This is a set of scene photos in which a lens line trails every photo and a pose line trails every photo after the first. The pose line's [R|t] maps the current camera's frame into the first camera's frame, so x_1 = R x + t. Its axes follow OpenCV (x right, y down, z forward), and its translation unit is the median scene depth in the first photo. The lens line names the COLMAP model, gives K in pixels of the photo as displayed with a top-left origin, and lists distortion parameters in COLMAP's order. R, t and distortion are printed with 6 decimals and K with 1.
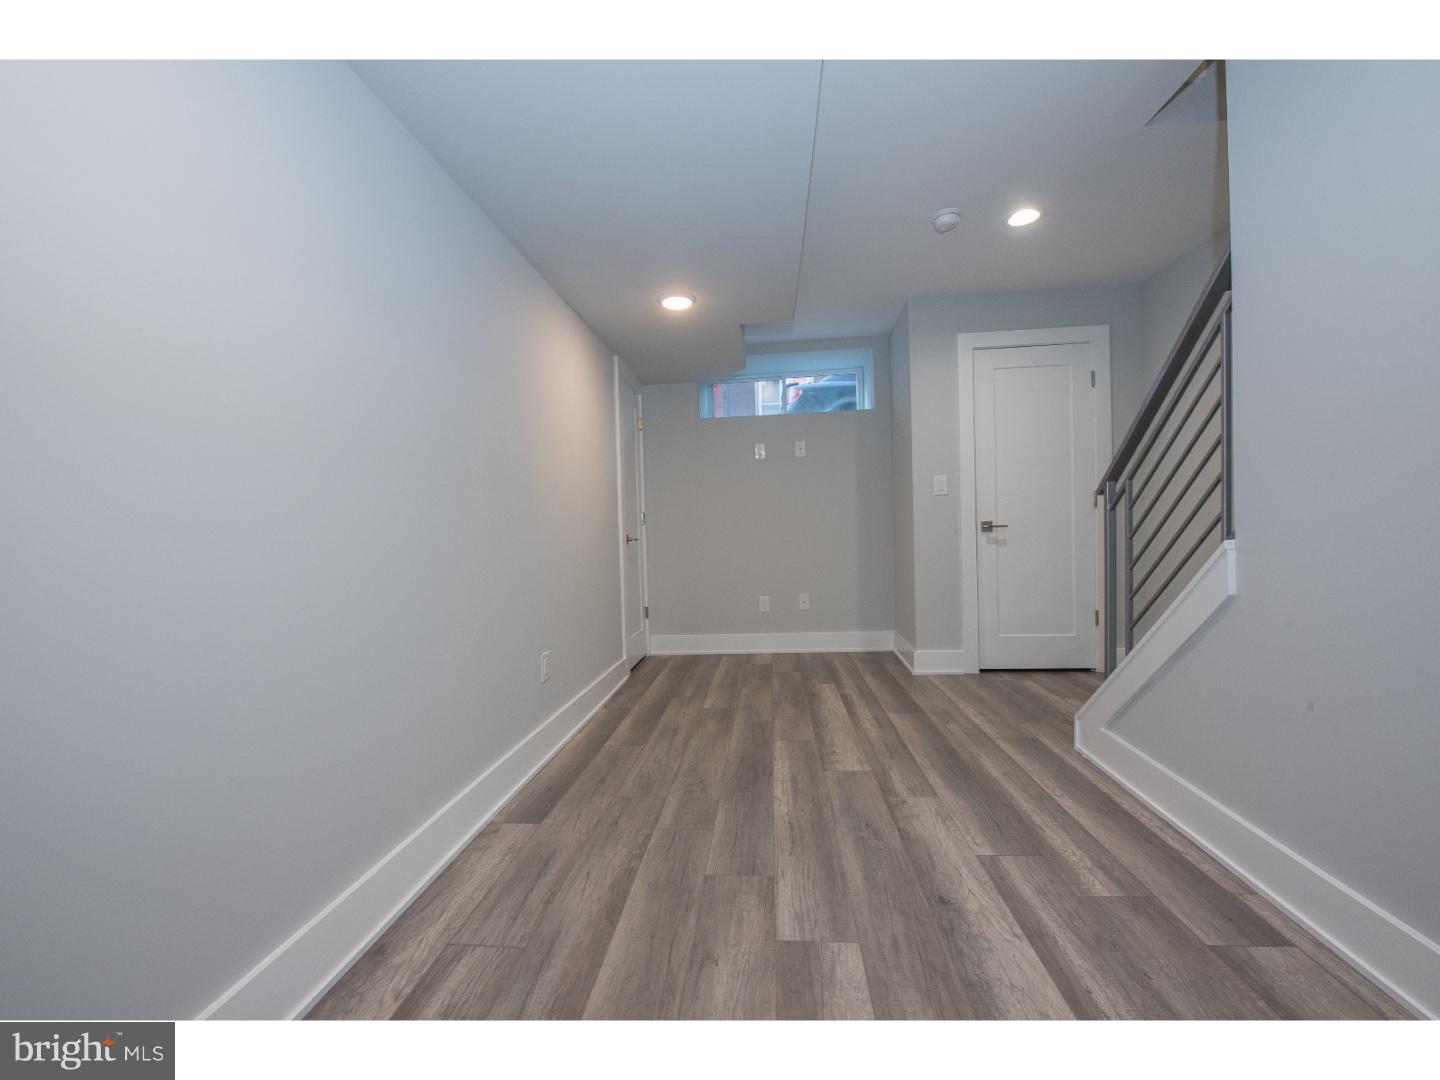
lens RADIAL K [[580.2, 0, 720.0], [0, 580.2, 542.8], [0, 0, 1]] dist [-0.012086, 0.001698]
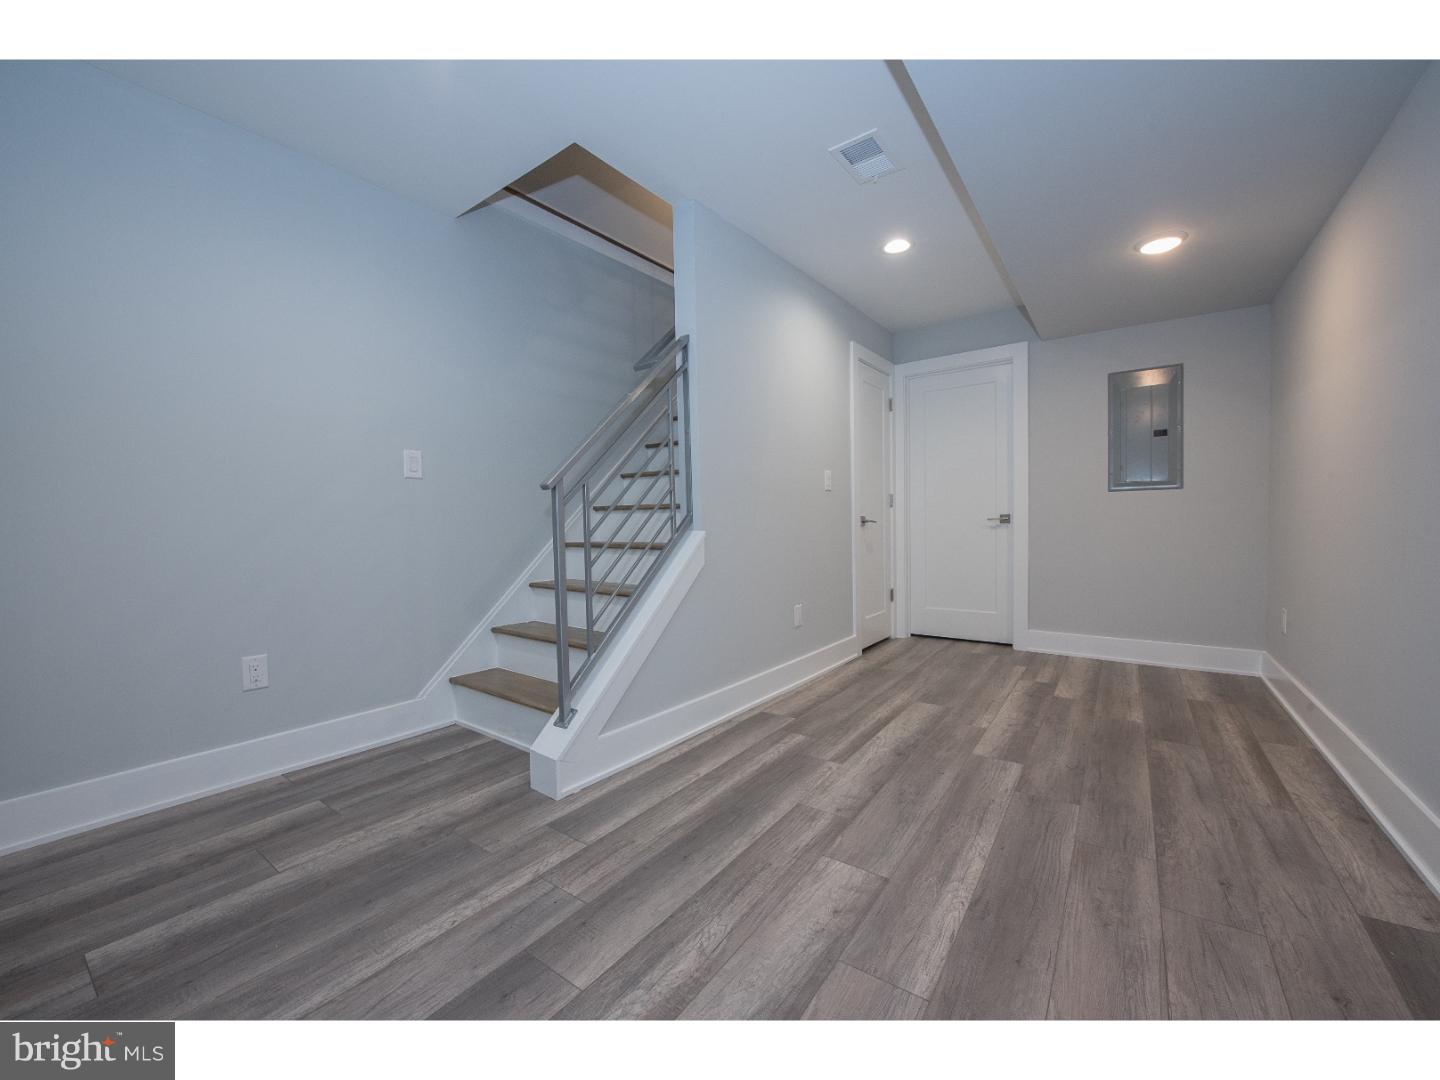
lens RADIAL K [[562.5, 0, 704.6], [0, 562.5, 530.8], [0, 0, 1]] dist [-0.009403, -0.001075]
pose [[-0.847345, 0.028116, 0.530298, 0.002878], [0.047944, 0.998570, 0.023663, -0.043354], [-0.528874, 0.045476, -0.847481, 1.900438]]
